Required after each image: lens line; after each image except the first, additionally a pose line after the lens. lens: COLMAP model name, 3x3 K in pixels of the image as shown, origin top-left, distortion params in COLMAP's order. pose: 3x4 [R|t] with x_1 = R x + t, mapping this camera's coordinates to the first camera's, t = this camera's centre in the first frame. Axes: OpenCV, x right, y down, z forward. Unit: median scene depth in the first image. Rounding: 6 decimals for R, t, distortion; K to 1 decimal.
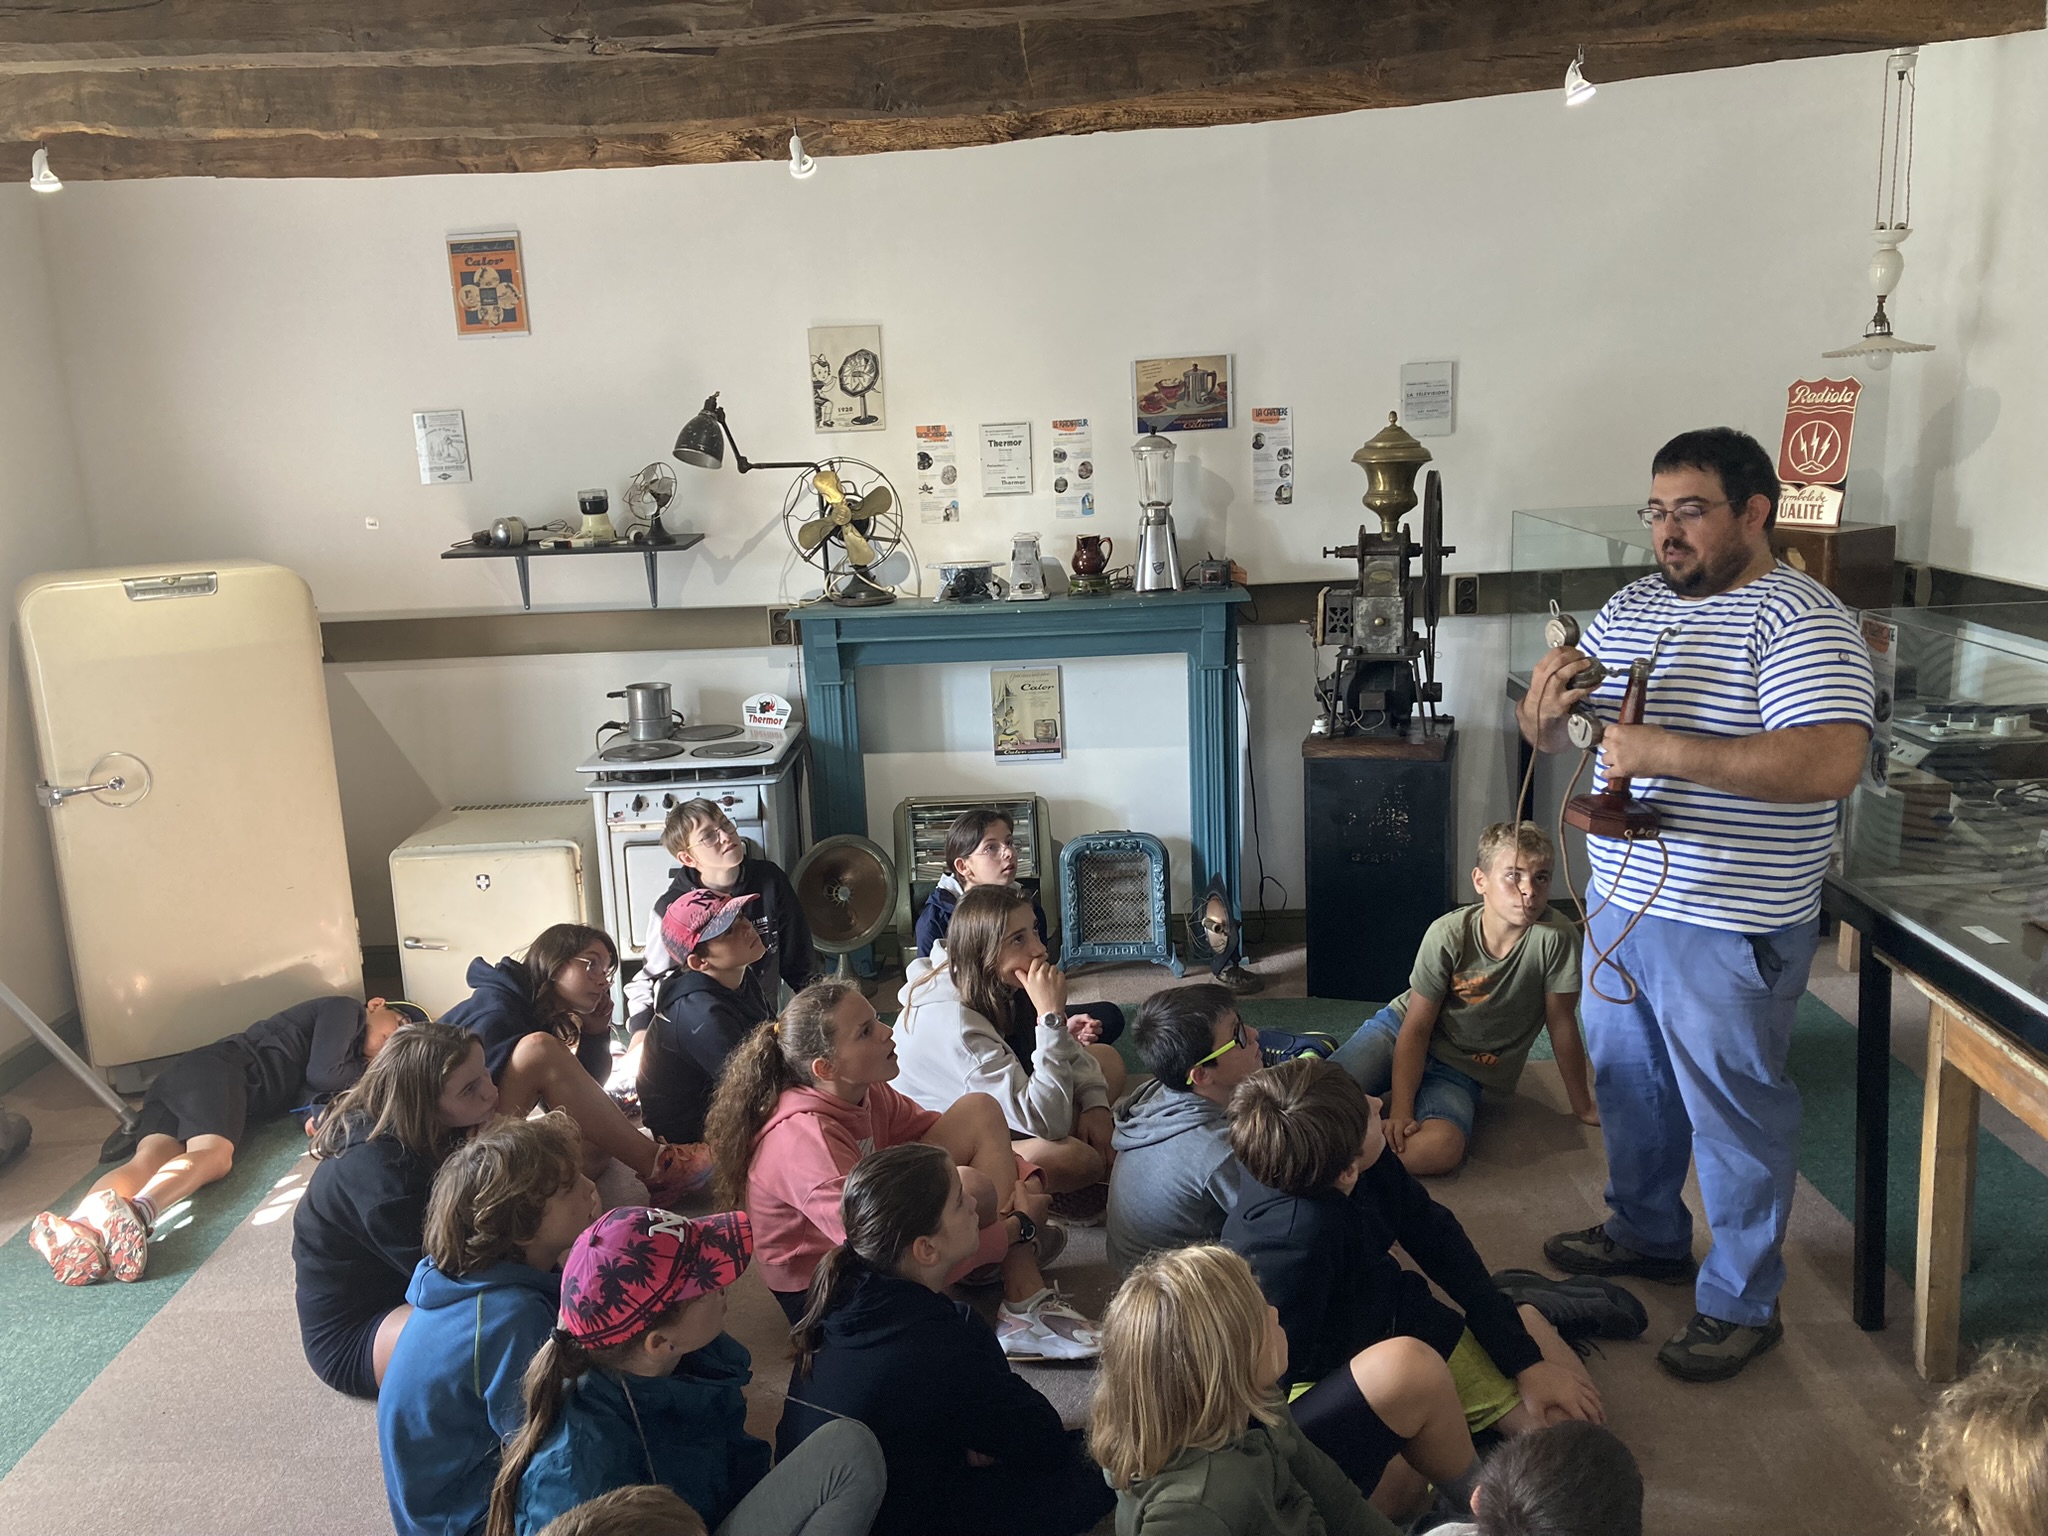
lens RADIAL K [[1667.5, 0, 1018.4], [0, 1667.5, 758.5], [0, 0, 1]] dist [0.136437, -0.180817]
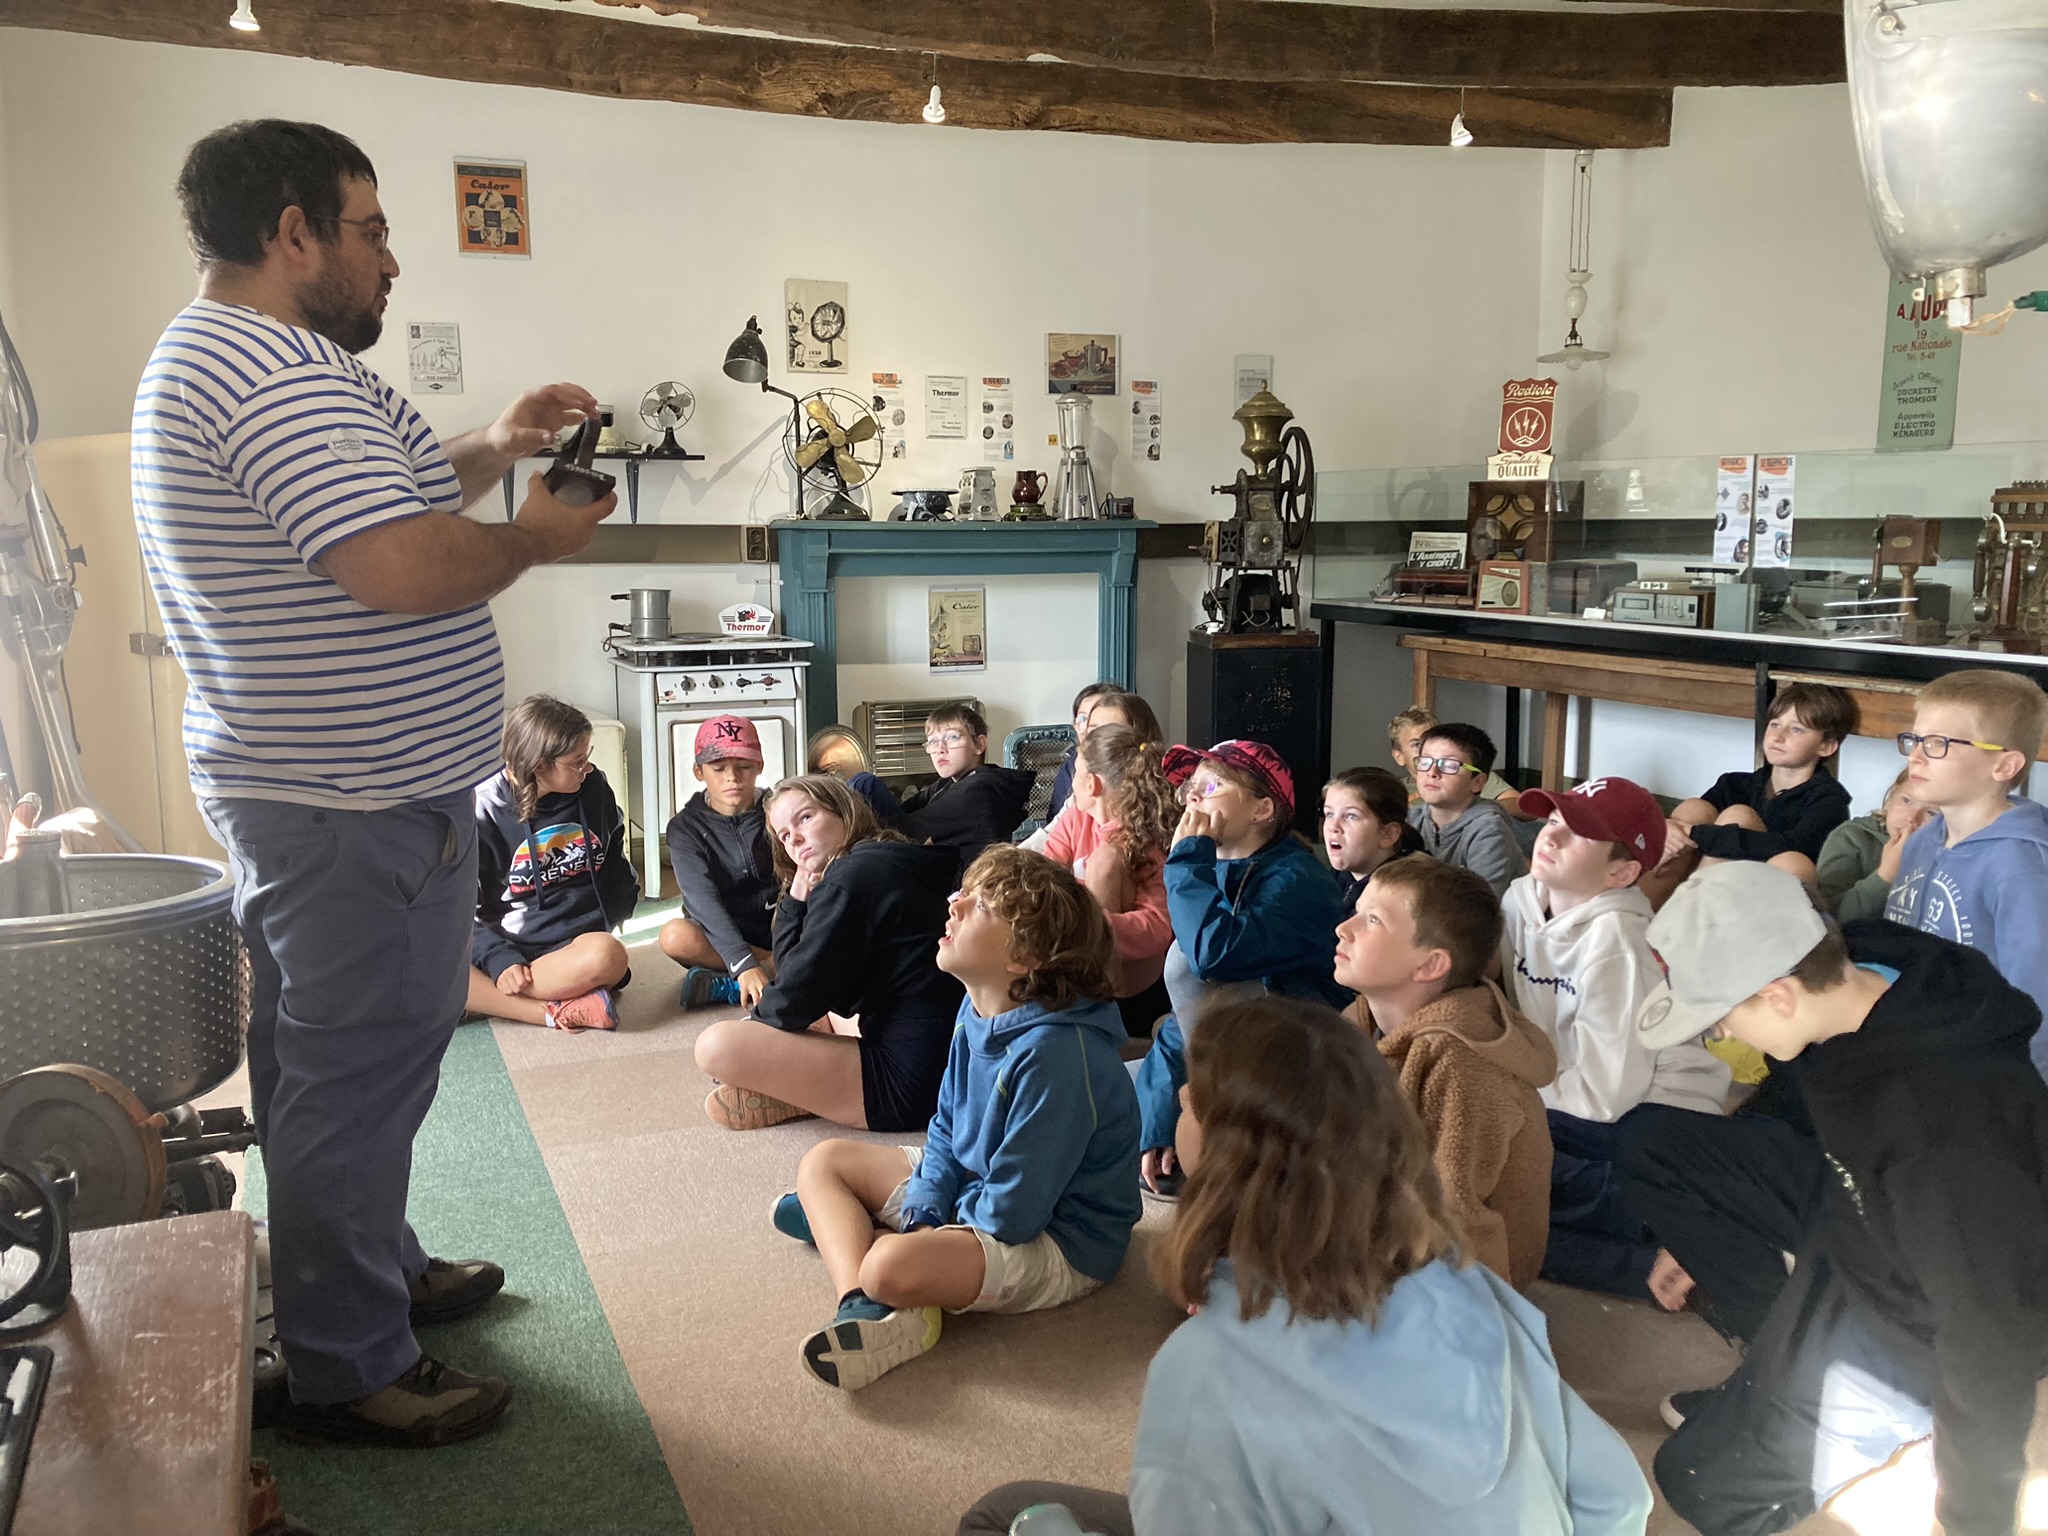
lens RADIAL K [[1686.3, 0, 1027.7], [0, 1686.3, 774.3], [0, 0, 1]] dist [0.083276, -0.070856]
pose [[0.906492, -0.020125, 0.421743, -0.464084], [0.057915, 0.995349, -0.076986, 0.172513], [-0.418232, 0.094212, 0.903441, -0.067878]]
